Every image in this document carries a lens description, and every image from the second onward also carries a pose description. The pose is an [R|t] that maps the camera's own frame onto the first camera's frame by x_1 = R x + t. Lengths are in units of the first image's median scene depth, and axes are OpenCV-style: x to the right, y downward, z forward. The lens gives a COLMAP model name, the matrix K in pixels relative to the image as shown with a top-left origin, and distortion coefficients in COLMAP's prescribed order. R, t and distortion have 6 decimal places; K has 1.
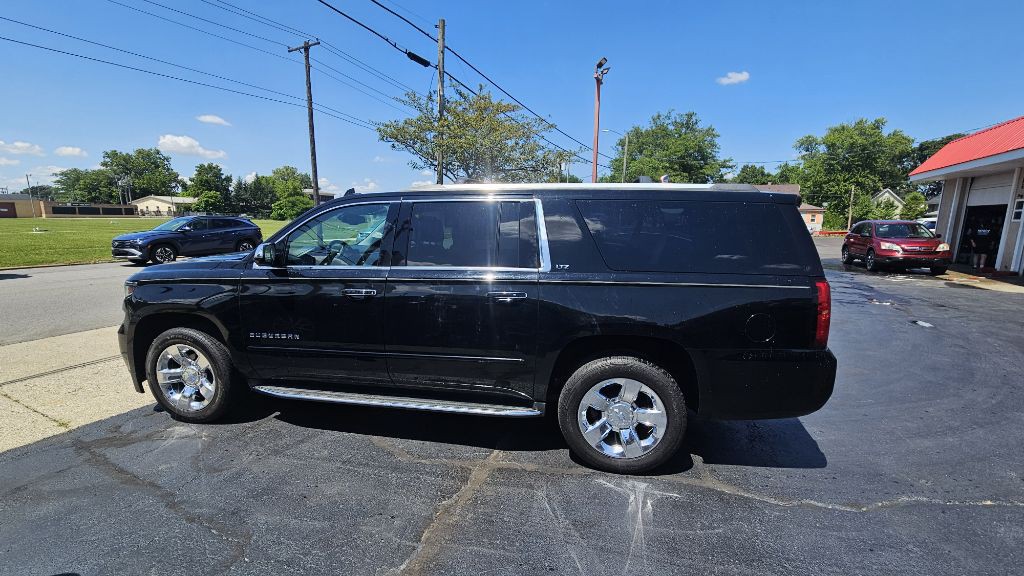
lens RADIAL K [[422.7, 0, 505.9], [0, 422.7, 292.6], [0, 0, 1]] dist [-0.001681, -0.000089]
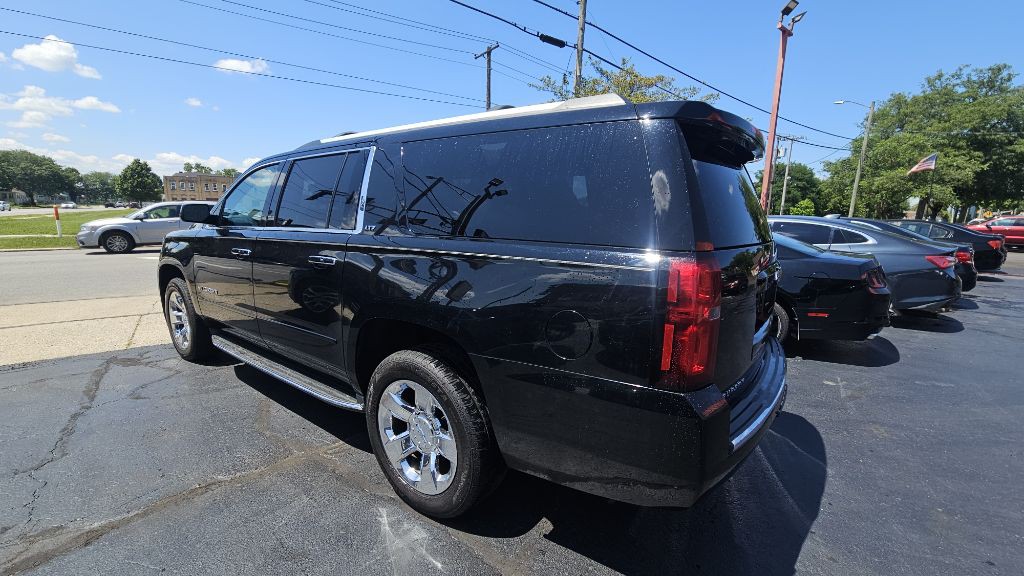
lens RADIAL K [[426.8, 0, 504.7], [0, 426.8, 289.8], [0, 0, 1]] dist [-0.000624, -0.004426]
pose [[0.892977, 0.085811, -0.441847, 0.097548], [-0.087319, 0.996036, 0.016967, 0.002606], [0.441551, 0.023430, 0.896930, 0.054312]]
